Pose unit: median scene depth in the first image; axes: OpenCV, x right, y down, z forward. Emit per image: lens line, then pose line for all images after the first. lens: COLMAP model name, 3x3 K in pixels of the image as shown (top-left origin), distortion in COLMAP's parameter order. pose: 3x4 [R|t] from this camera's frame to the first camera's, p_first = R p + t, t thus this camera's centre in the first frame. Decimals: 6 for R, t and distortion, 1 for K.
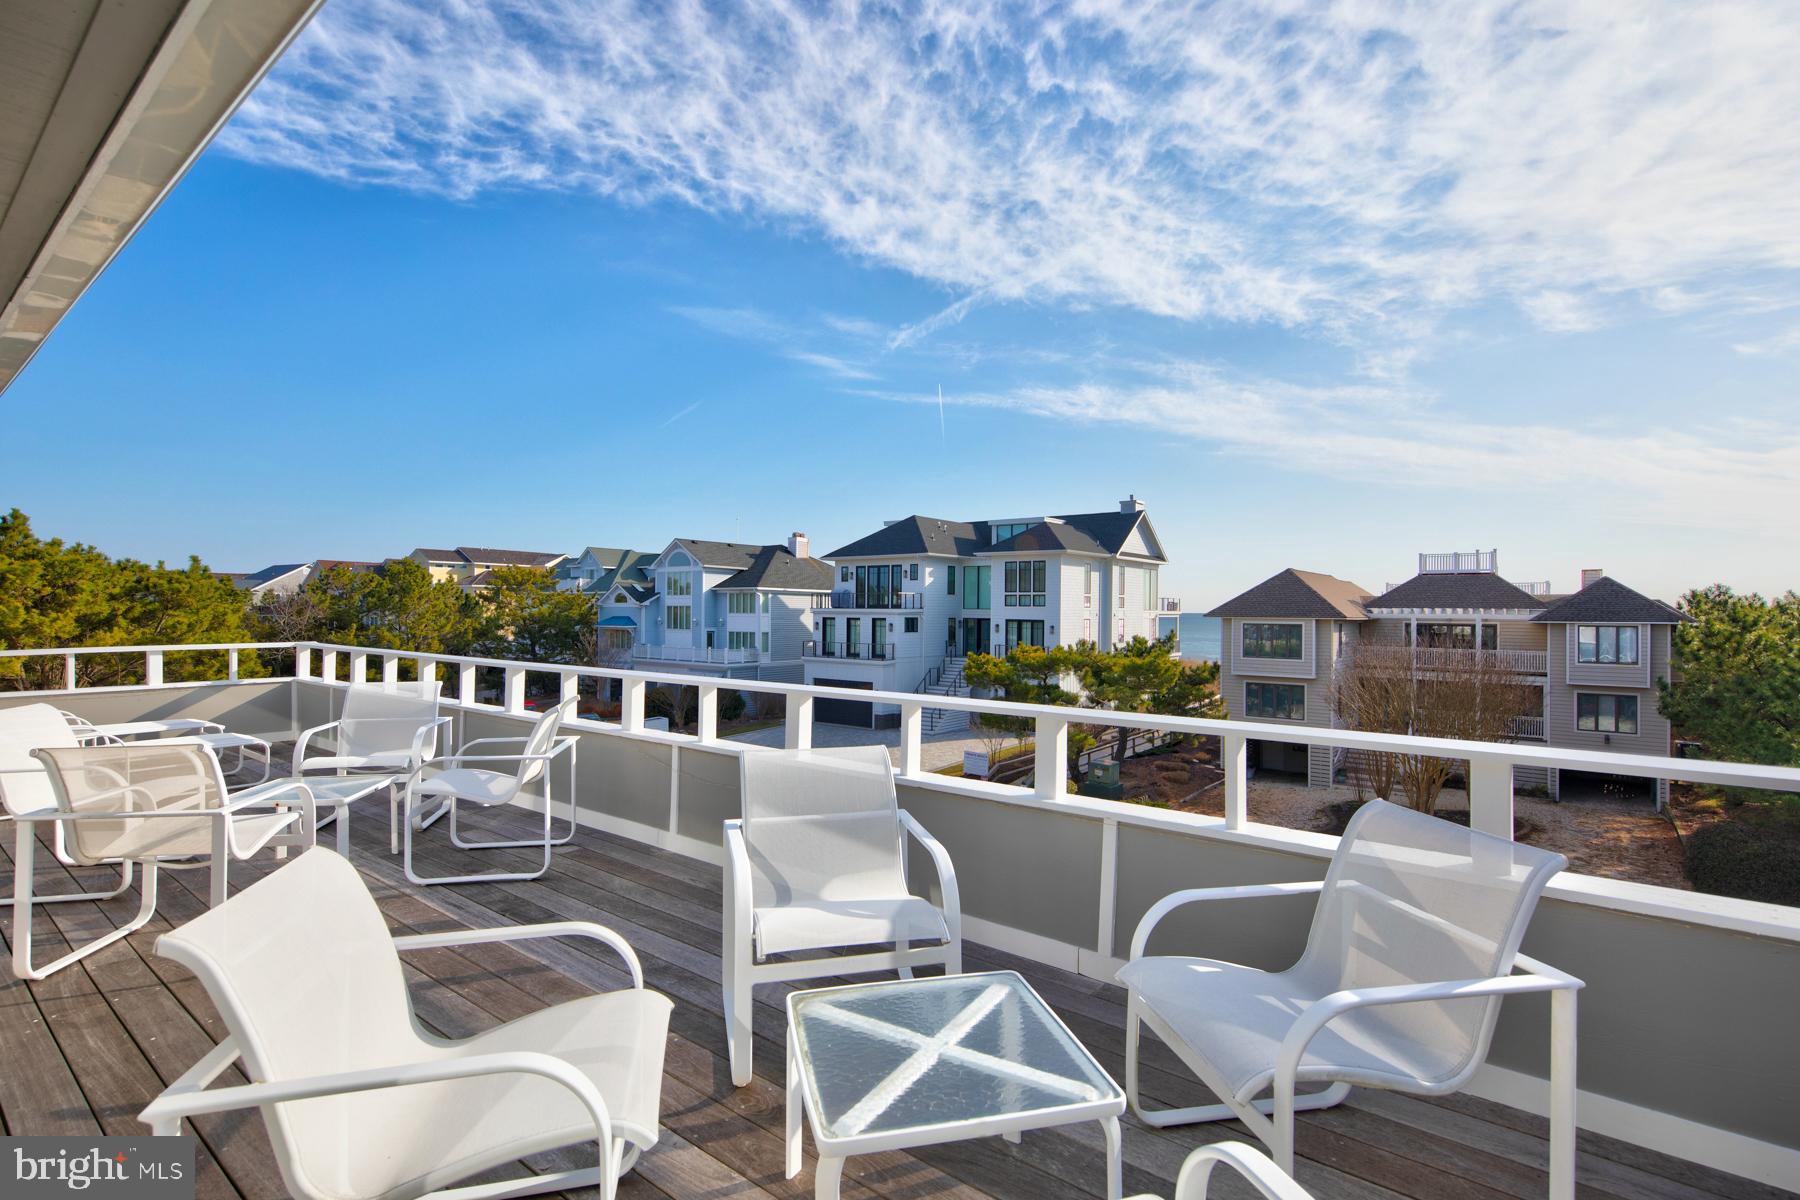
lens RADIAL K [[858.0, 0, 916.2], [0, 858.0, 604.4], [0, 0, 1]] dist [0.011716, 0.000938]
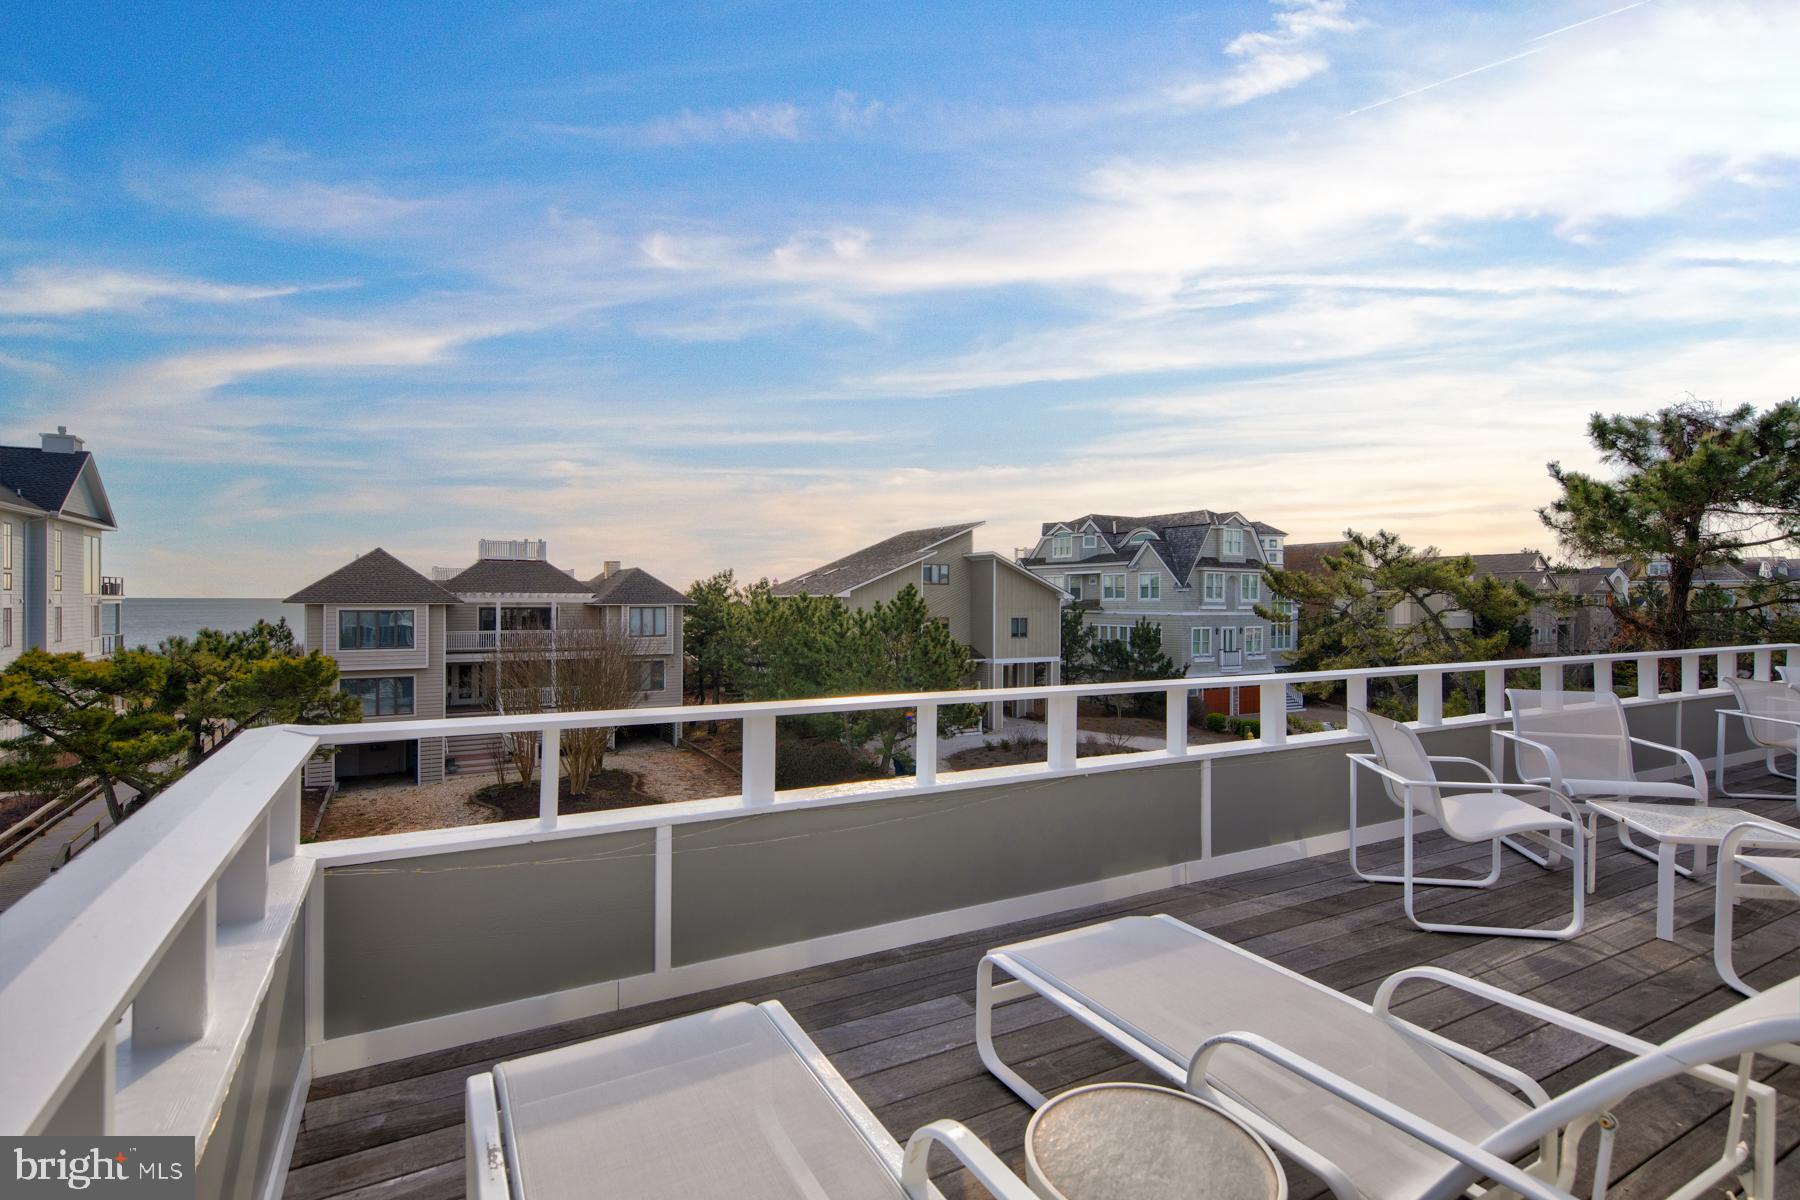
lens RADIAL K [[858.0, 0, 907.0], [0, 858.0, 606.5], [0, 0, 1]] dist [0.011716, 0.000938]
pose [[0.387979, -0.013303, 0.921572, -0.196088], [-0.007058, 0.999824, 0.017404, -0.000562], [-0.921641, -0.013257, 0.387817, 0.154699]]
